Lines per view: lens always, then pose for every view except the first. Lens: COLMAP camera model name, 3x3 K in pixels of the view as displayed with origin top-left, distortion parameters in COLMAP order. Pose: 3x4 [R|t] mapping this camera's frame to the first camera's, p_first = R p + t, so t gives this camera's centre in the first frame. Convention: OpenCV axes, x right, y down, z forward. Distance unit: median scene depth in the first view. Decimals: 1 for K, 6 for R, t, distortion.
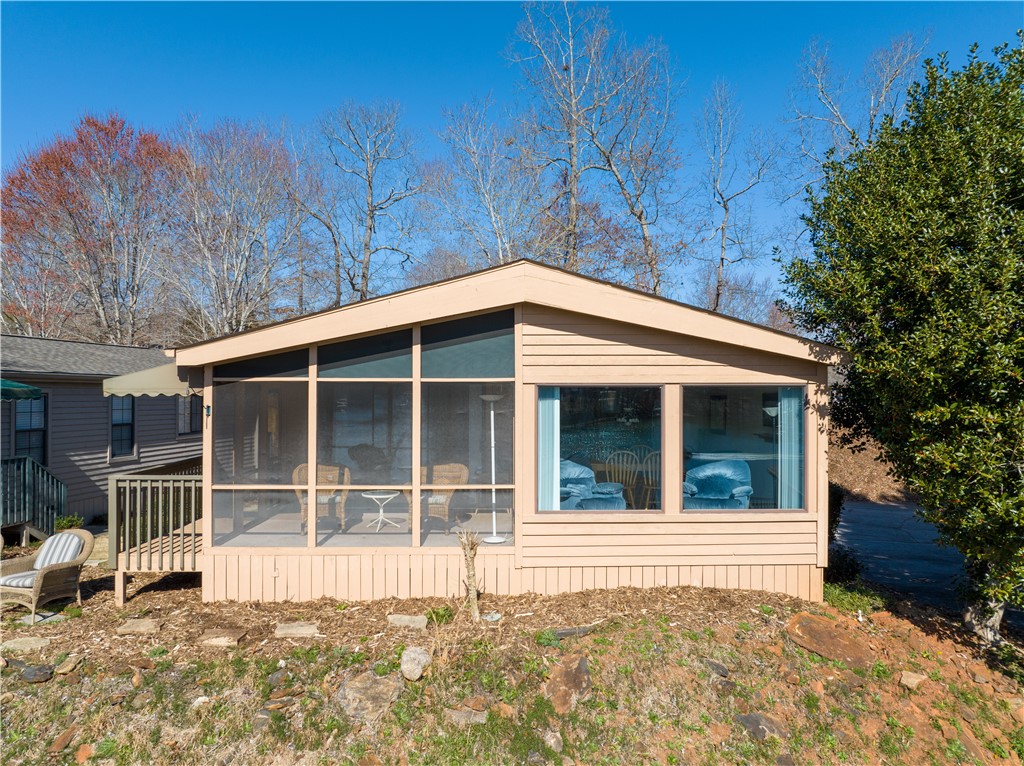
lens RADIAL K [[726.0, 0, 513.7], [0, 726.0, 377.9], [0, 0, 1]] dist [-0.032484, 0.003225]
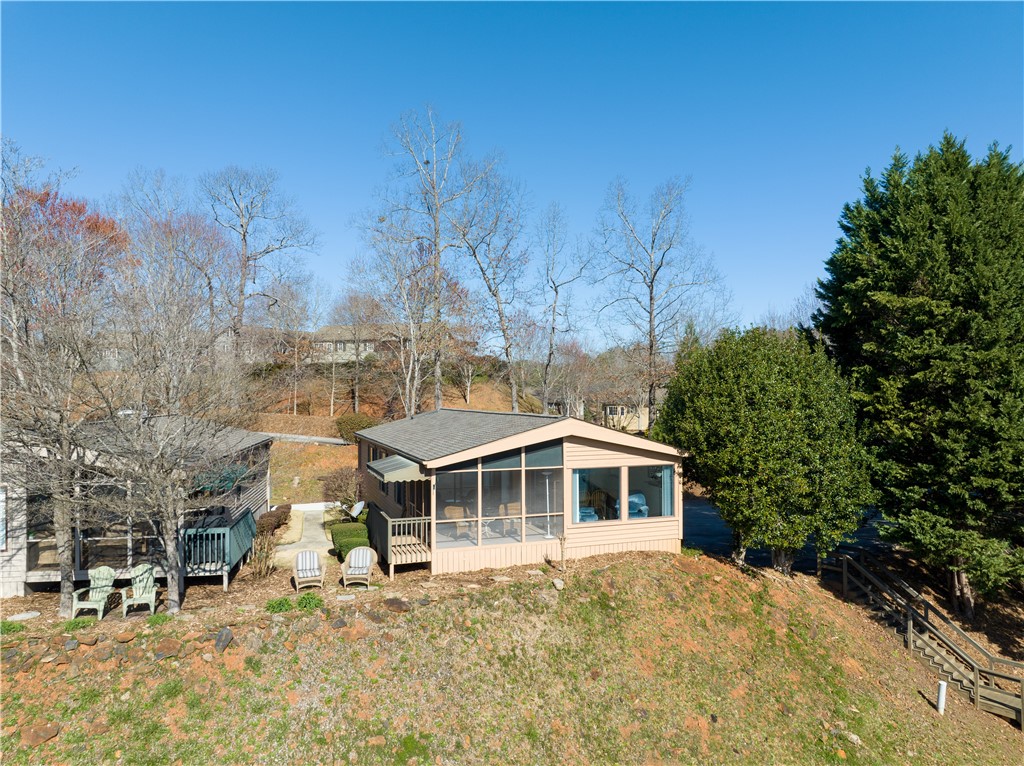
lens RADIAL K [[715.4, 0, 512.0], [0, 715.4, 383.0], [0, 0, 1]] dist [-0.005717, -0.000074]
pose [[0.950606, -0.001209, 0.310399, -0.865456], [-0.000703, 0.999981, 0.006048, -0.280167], [-0.310400, -0.005968, 0.950587, -1.119988]]
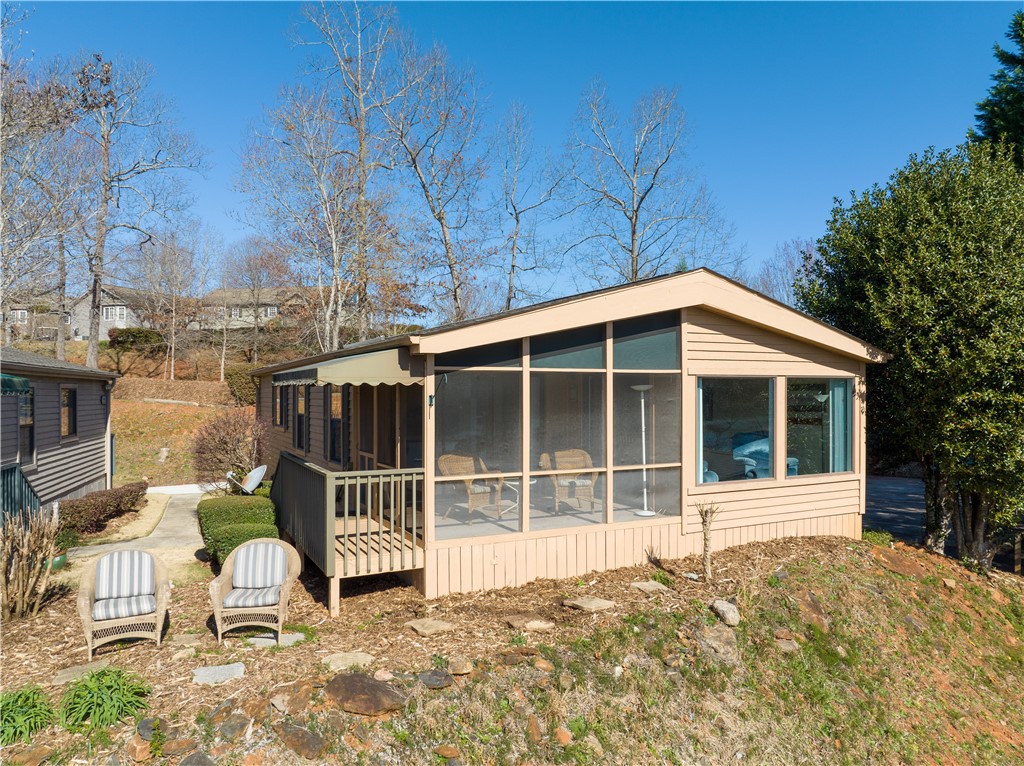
lens RADIAL K [[722.8, 0, 512.0], [0, 722.8, 383.0], [0, 0, 1]] dist [-0.030464, -0.000716]
pose [[0.903111, 0.002621, 0.429398, -0.736868], [-0.006302, 0.999955, 0.007150, 0.014379], [-0.429360, -0.009163, 0.903087, 0.080454]]
